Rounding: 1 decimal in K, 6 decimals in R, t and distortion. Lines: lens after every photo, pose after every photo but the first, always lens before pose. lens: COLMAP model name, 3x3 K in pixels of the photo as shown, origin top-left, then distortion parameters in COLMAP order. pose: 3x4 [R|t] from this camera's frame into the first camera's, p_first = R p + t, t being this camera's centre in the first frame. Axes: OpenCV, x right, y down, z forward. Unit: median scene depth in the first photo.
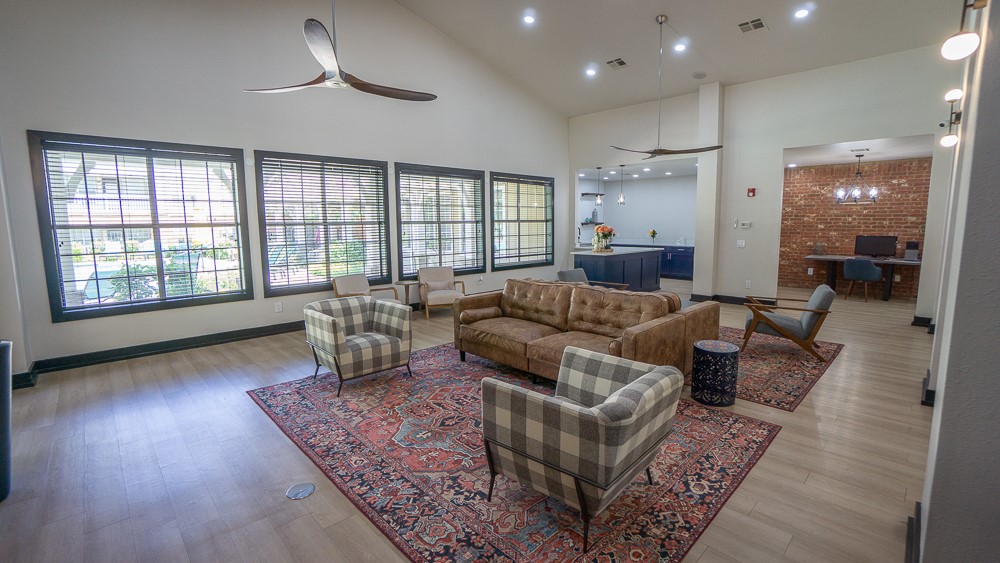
lens RADIAL K [[434.3, 0, 495.2], [0, 434.3, 273.6], [0, 0, 1]] dist [-0.056951, 0.019571]
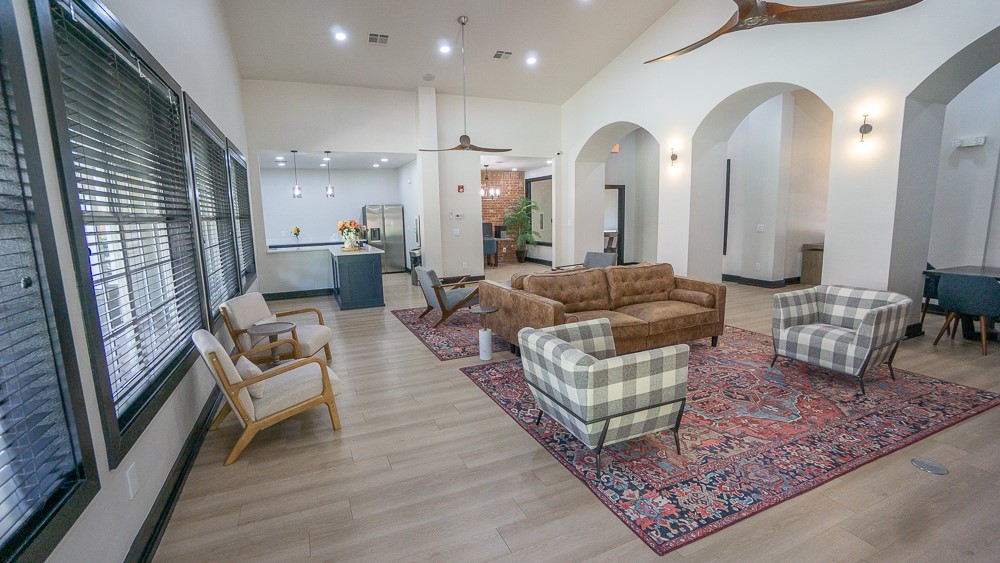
lens RADIAL K [[434.3, 0, 495.2], [0, 434.3, 273.6], [0, 0, 1]] dist [-0.056951, 0.019571]
pose [[0.354048, -0.130707, 0.926048, -1.254352], [0.127940, 0.987645, 0.090487, -0.125555], [-0.926435, 0.086441, 0.366397, 1.154667]]
